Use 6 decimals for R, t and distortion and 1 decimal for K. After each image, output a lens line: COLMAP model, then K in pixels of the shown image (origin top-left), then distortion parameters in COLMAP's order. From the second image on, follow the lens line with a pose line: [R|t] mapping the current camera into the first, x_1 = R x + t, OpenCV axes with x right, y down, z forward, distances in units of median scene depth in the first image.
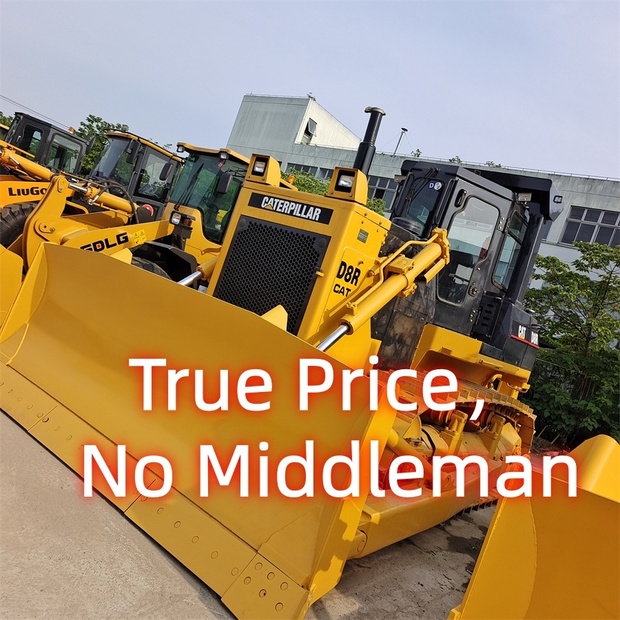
lens RADIAL K [[561.2, 0, 310.0], [0, 561.2, 310.0], [0, 0, 1]] dist [0.034906, 0.016063]
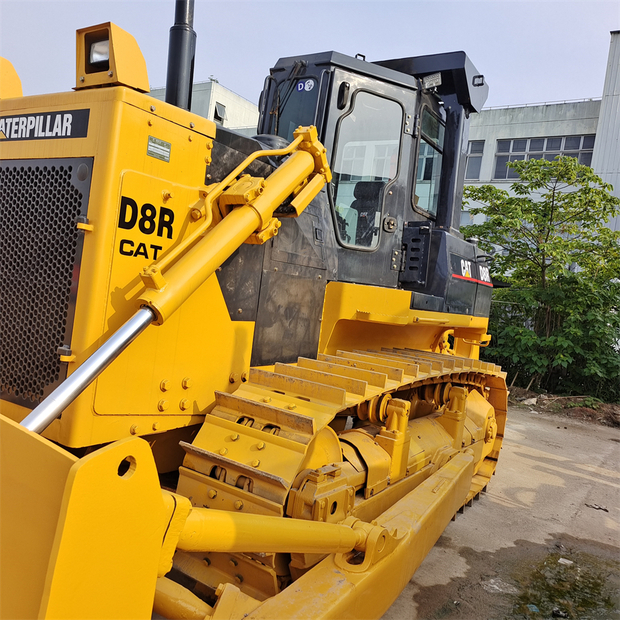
lens RADIAL K [[561.2, 0, 310.0], [0, 561.2, 310.0], [0, 0, 1]] dist [0.034906, 0.016063]
pose [[0.976131, -0.205860, 0.069211, 0.133884], [0.204118, 0.978441, 0.031439, 0.032018], [-0.074191, -0.016562, 0.997107, 0.328531]]
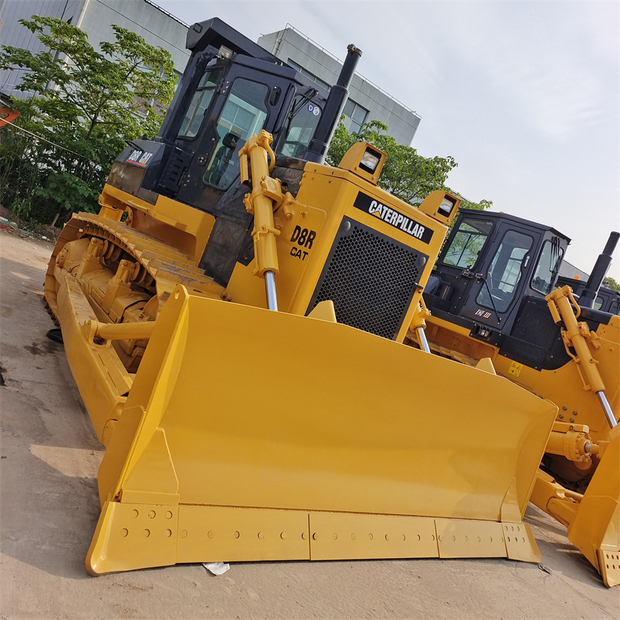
lens RADIAL K [[561.2, 0, 310.0], [0, 561.2, 310.0], [0, 0, 1]] dist [0.034906, 0.016063]
pose [[0.390636, -0.274454, 0.878680, -0.817550], [-0.240664, 0.890875, 0.385255, -0.312892], [-0.888529, -0.361962, 0.281957, 0.655014]]
